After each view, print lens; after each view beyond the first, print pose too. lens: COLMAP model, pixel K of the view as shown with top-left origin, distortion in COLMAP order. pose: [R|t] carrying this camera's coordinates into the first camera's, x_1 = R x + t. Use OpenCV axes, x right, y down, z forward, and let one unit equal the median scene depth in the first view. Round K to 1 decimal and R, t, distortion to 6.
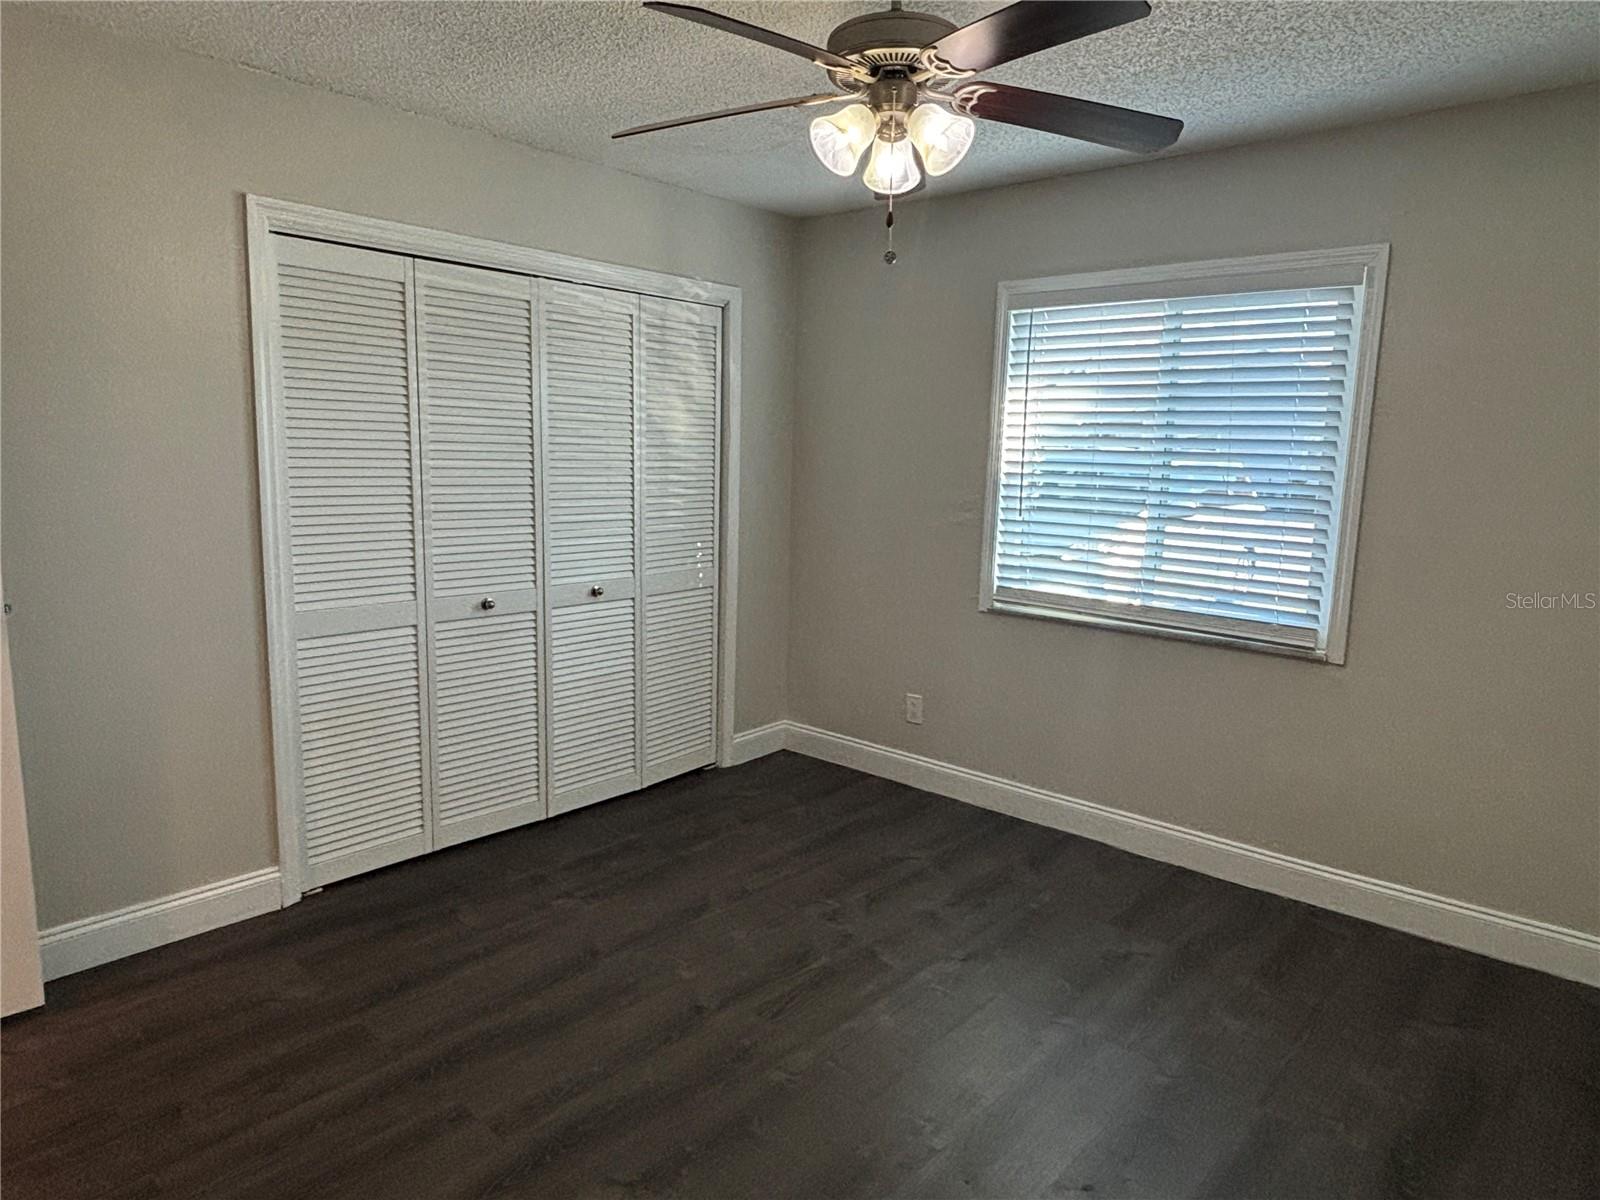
lens RADIAL K [[974.2, 0, 796.7], [0, 974.2, 598.6], [0, 0, 1]] dist [0.006199, -0.002788]
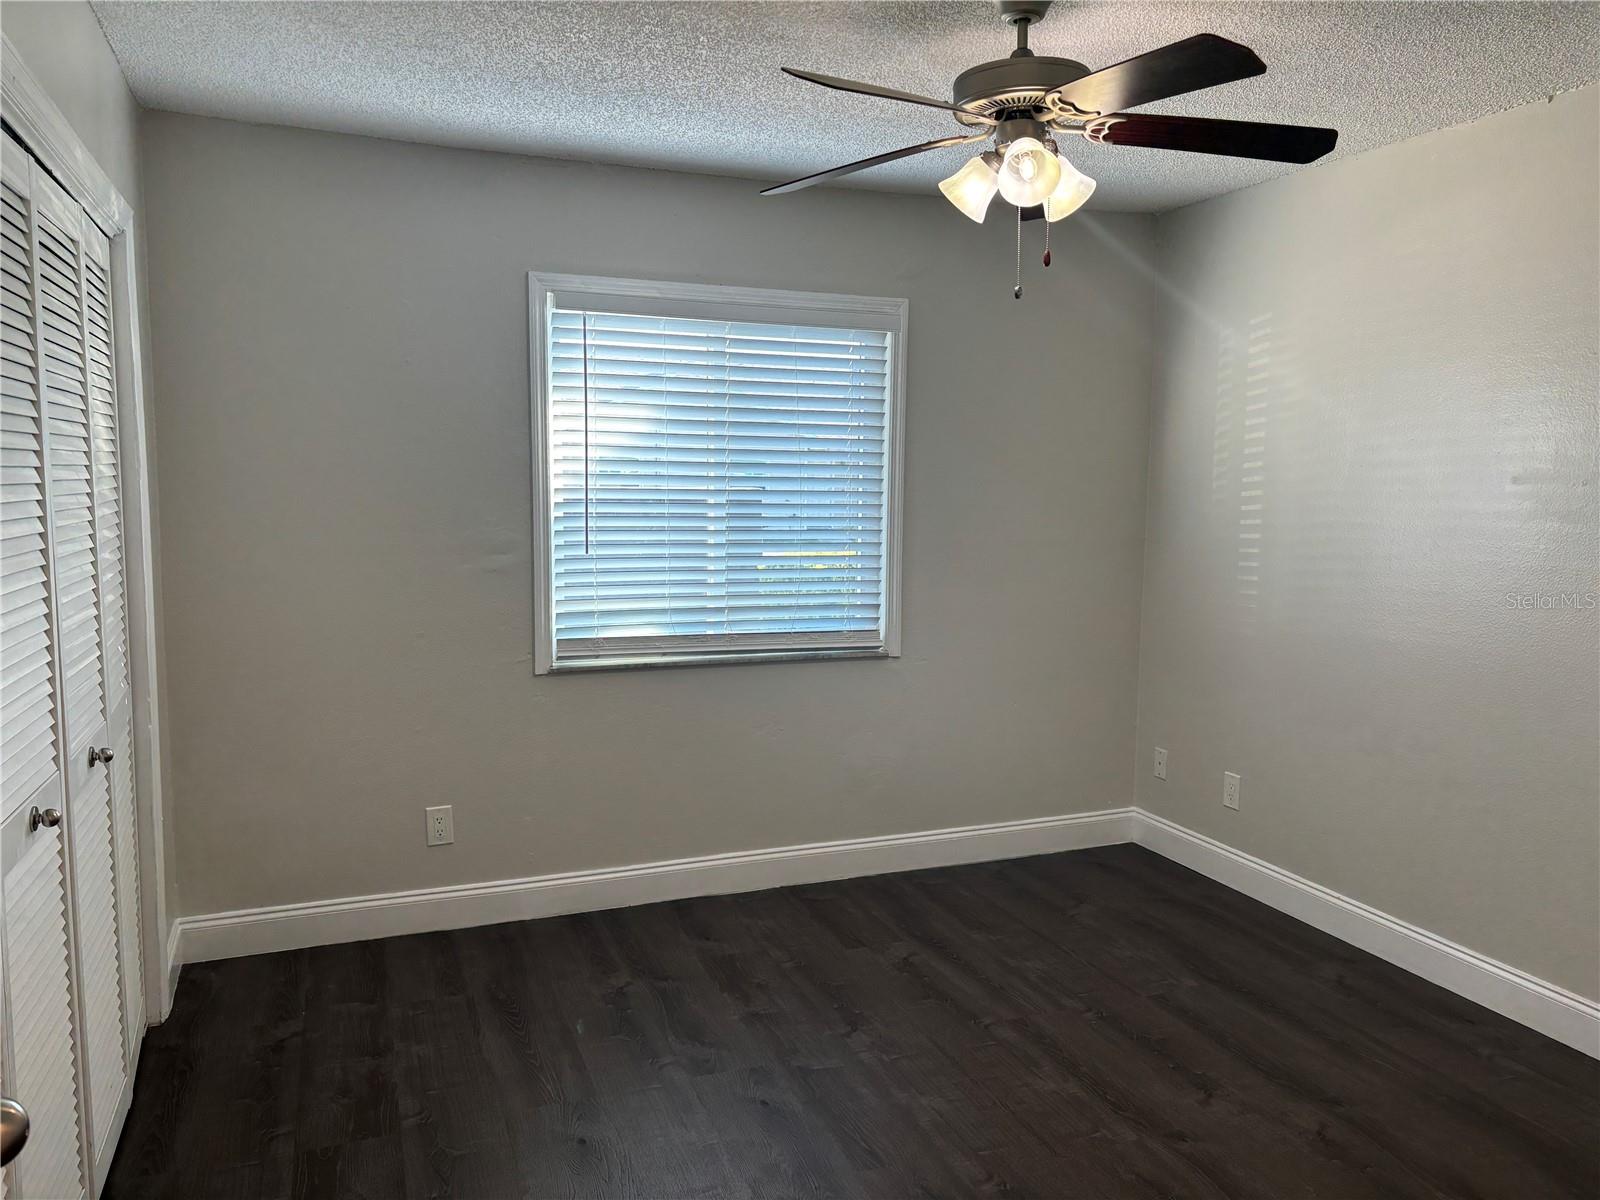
lens RADIAL K [[1188.1, 0, 802.2], [0, 1188.1, 600.0], [0, 0, 1]] dist [0.035325, -0.001565]
pose [[0.450167, -0.104641, 0.886792, -0.616661], [0.142098, 0.988850, 0.044549, -0.064653], [-0.881565, 0.105957, 0.460017, 0.373087]]
